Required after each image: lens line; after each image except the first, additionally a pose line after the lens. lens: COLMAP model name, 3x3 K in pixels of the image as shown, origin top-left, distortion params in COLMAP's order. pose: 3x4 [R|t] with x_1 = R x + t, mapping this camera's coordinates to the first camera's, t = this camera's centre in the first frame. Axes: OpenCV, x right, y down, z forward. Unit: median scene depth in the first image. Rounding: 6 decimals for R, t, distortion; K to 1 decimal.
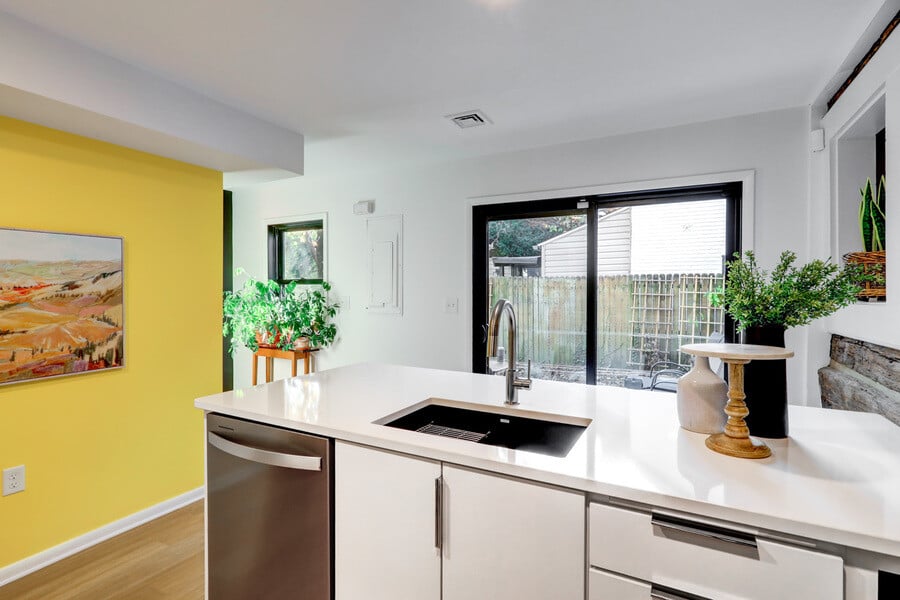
lens RADIAL K [[442.6, 0, 455.8], [0, 442.6, 296.2], [0, 0, 1]] dist [-0.011737, 0.004703]
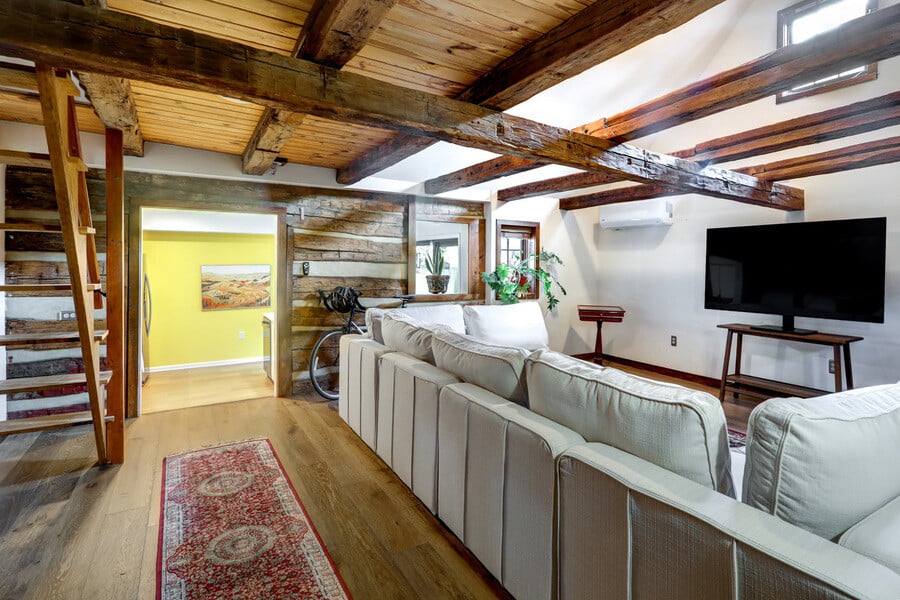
lens RADIAL K [[461.0, 0, 467.7], [0, 461.0, 270.9], [0, 0, 1]] dist [-0.006051, 0.005965]
pose [[0.861282, 0.012983, -0.507962, 2.165691], [-0.010688, 0.999915, 0.007435, -0.132576], [0.508016, -0.000975, 0.861347, -1.126056]]
